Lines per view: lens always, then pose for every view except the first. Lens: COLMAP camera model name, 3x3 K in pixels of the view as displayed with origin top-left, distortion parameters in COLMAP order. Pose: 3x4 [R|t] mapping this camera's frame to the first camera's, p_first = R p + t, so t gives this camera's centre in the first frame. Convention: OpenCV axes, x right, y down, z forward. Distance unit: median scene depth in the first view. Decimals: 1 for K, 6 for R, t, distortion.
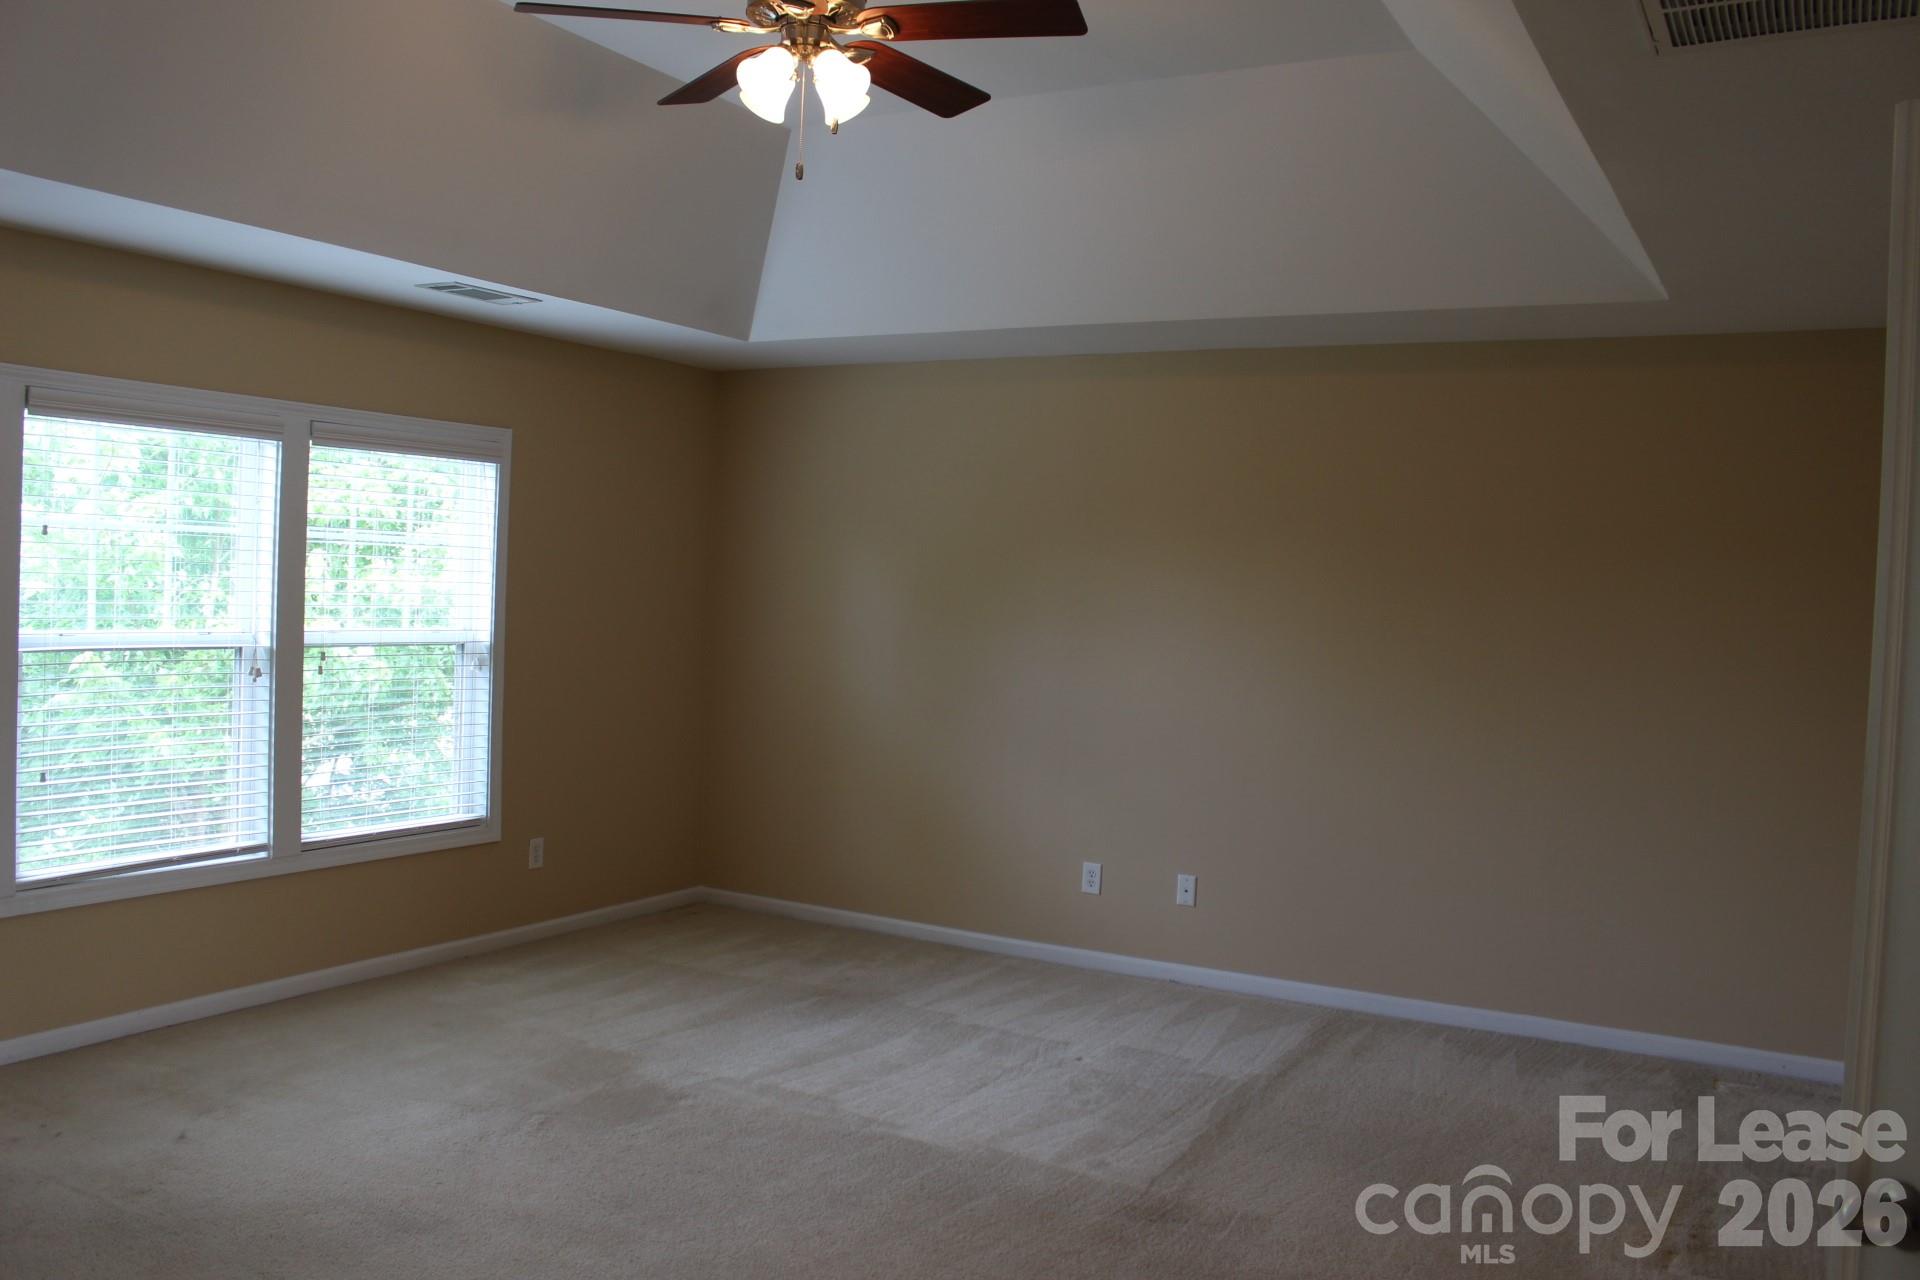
lens RADIAL K [[1566.9, 0, 935.0], [0, 1566.9, 651.1], [0, 0, 1]] dist [-0.158138, 0.116880]
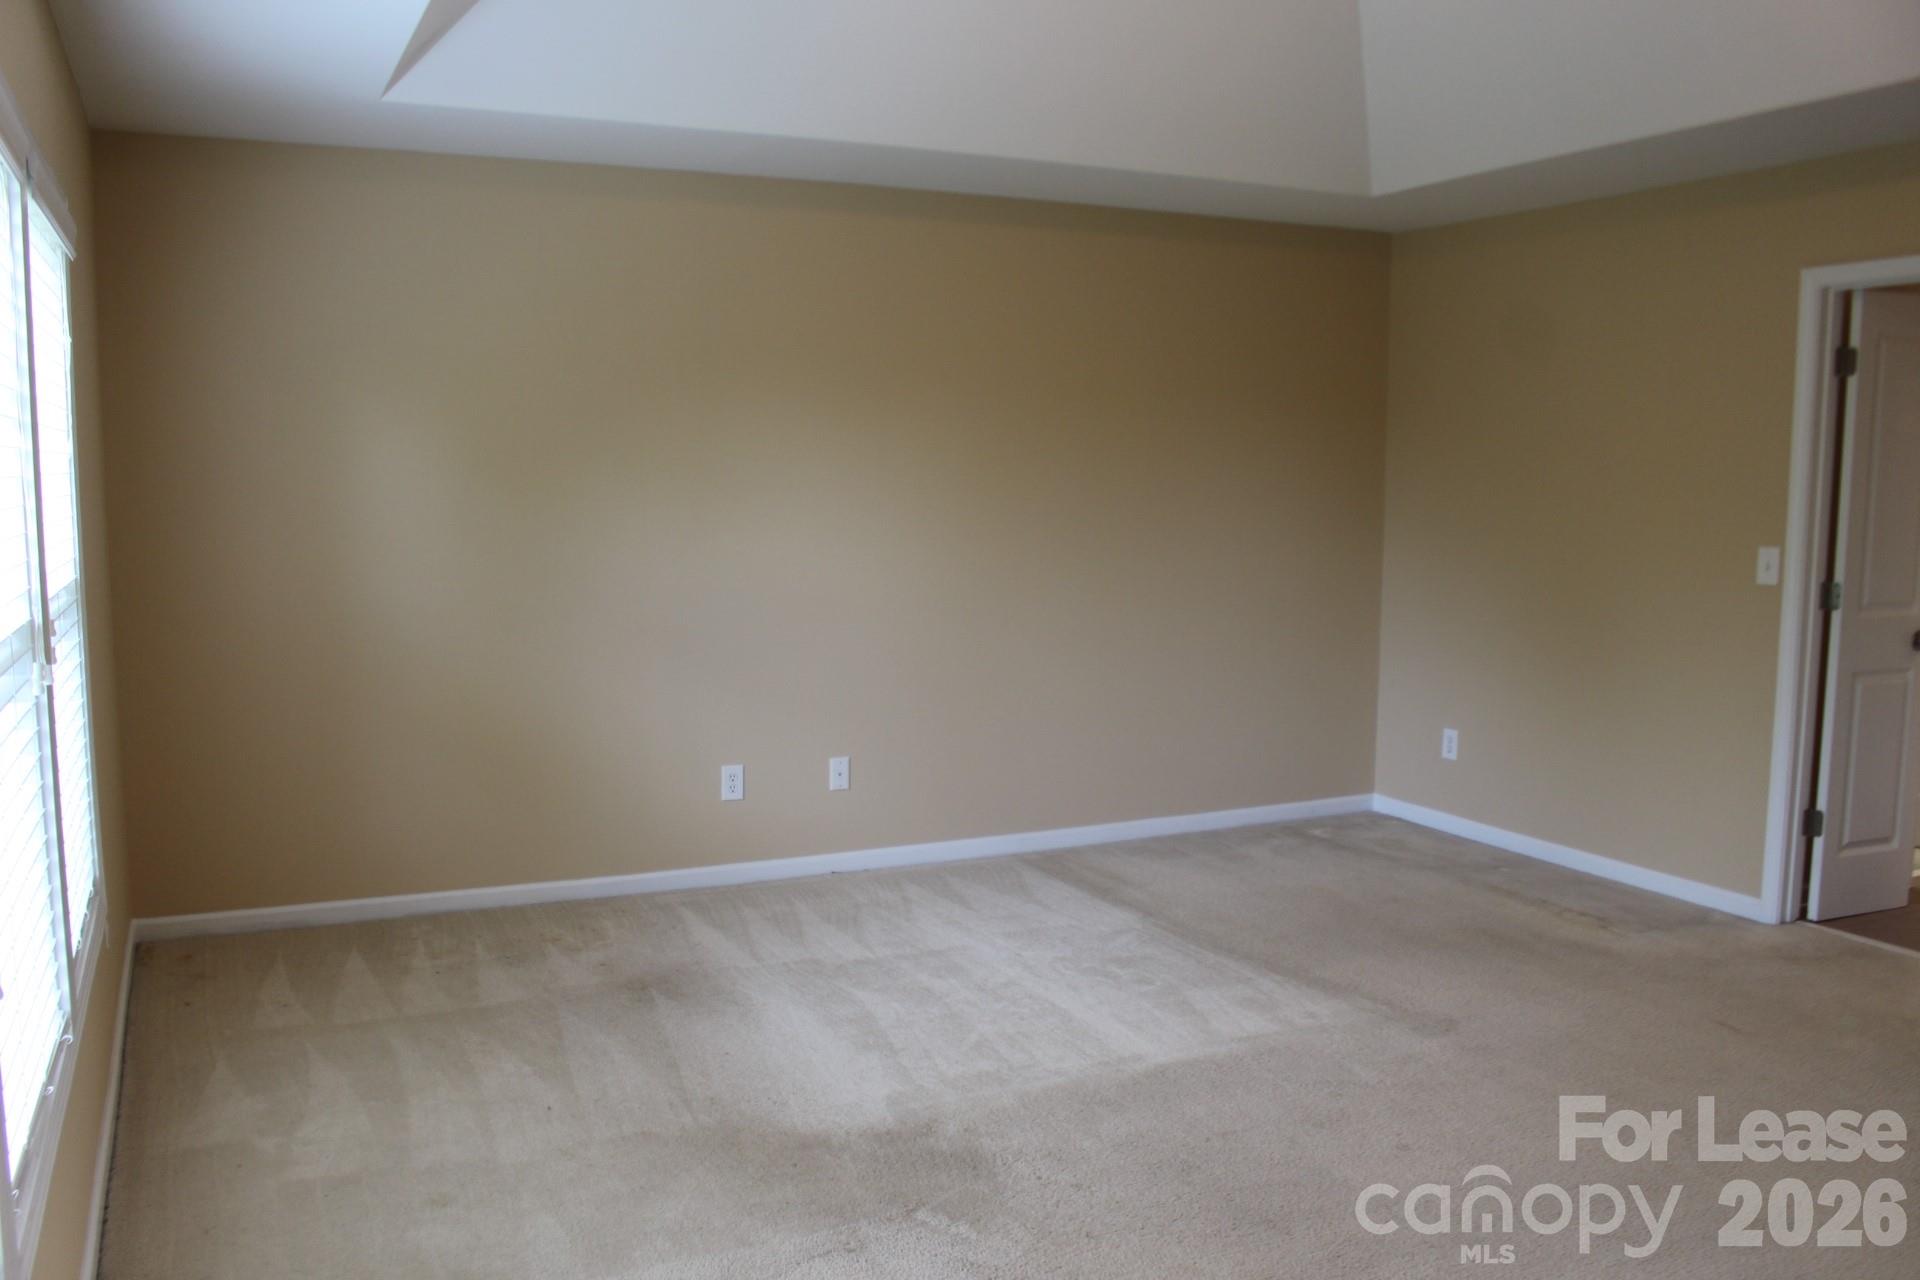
lens RADIAL K [[1566.9, 0, 935.0], [0, 1566.9, 651.1], [0, 0, 1]] dist [-0.158138, 0.116880]
pose [[0.561512, -0.124604, 0.818033, -0.659281], [0.048197, 0.991844, 0.117996, -0.032299], [-0.826063, -0.026829, 0.562938, 0.493915]]
